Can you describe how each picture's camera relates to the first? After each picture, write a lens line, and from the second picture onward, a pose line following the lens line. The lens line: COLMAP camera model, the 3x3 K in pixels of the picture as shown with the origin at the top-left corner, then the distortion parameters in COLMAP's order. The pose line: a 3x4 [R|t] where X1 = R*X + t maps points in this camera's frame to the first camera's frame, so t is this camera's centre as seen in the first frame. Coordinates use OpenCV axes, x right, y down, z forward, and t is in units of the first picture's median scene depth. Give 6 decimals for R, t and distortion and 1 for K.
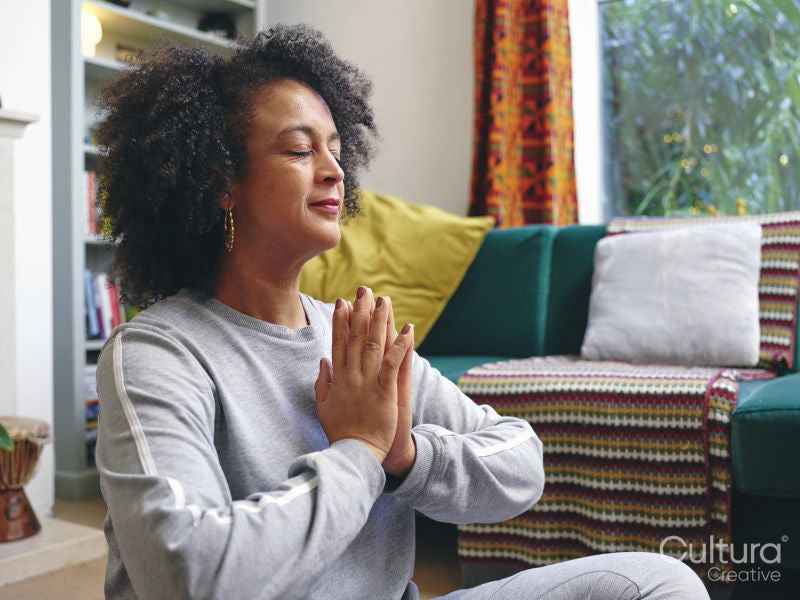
lens RADIAL K [[955.1, 0, 401.5], [0, 955.1, 299.9], [0, 0, 1]] dist [-0.068987, 0.000000]
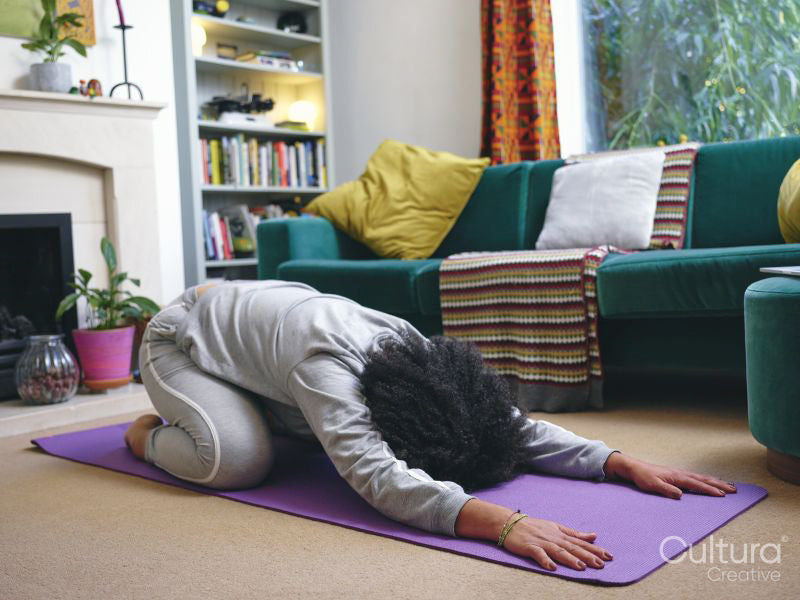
lens RADIAL K [[955.1, 0, 398.5], [0, 955.1, 300.2], [0, 0, 1]] dist [-0.068987, 0.000000]
pose [[0.992669, -0.031584, -0.116663, 0.126211], [0.037153, 0.998256, 0.045872, 0.053609], [0.115011, -0.049870, 0.992112, -0.411097]]
